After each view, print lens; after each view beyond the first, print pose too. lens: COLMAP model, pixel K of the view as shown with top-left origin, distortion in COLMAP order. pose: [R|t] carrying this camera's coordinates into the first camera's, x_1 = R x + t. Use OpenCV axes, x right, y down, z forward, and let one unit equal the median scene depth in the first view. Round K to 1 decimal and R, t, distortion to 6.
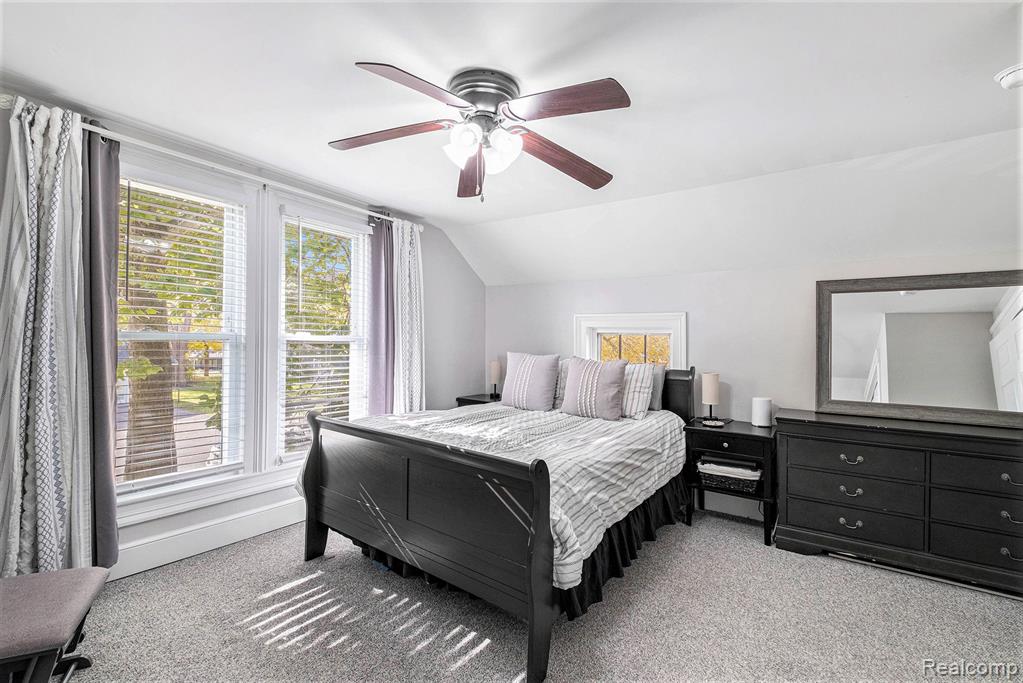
lens RADIAL K [[447.8, 0, 514.3], [0, 447.8, 347.2], [0, 0, 1]] dist [0.003156, -0.005882]
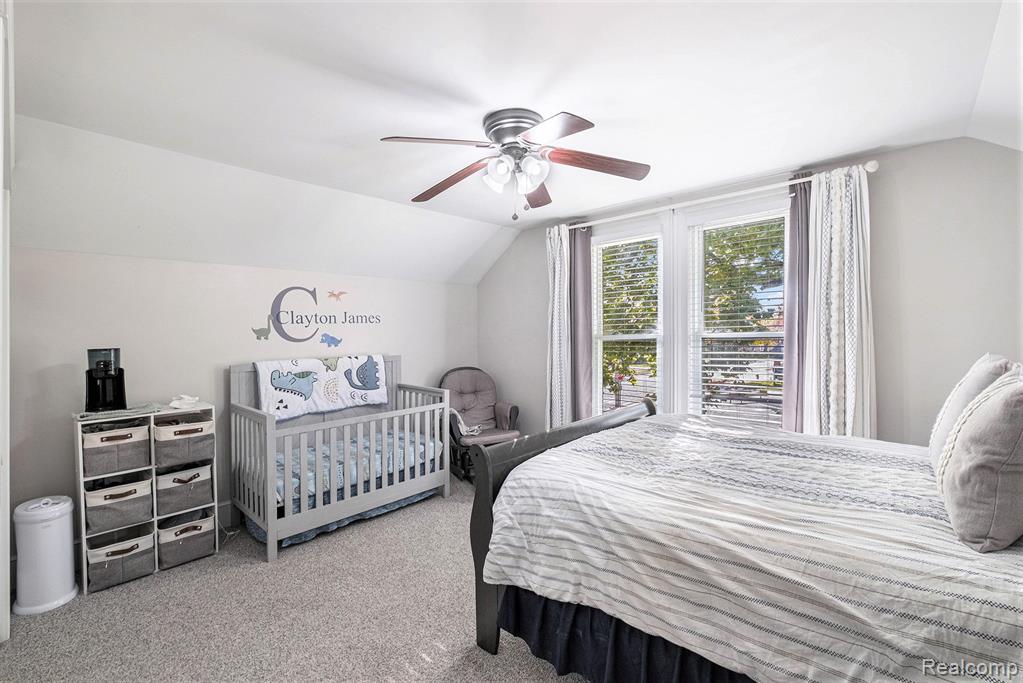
lens RADIAL K [[447.8, 0, 514.3], [0, 447.8, 343.7], [0, 0, 1]] dist [0.003156, -0.005882]
pose [[-0.128418, -0.000507, -0.991720, 0.764077], [0.004156, 0.999991, -0.001050, -0.002361], [0.991711, -0.004257, -0.128415, 0.808508]]
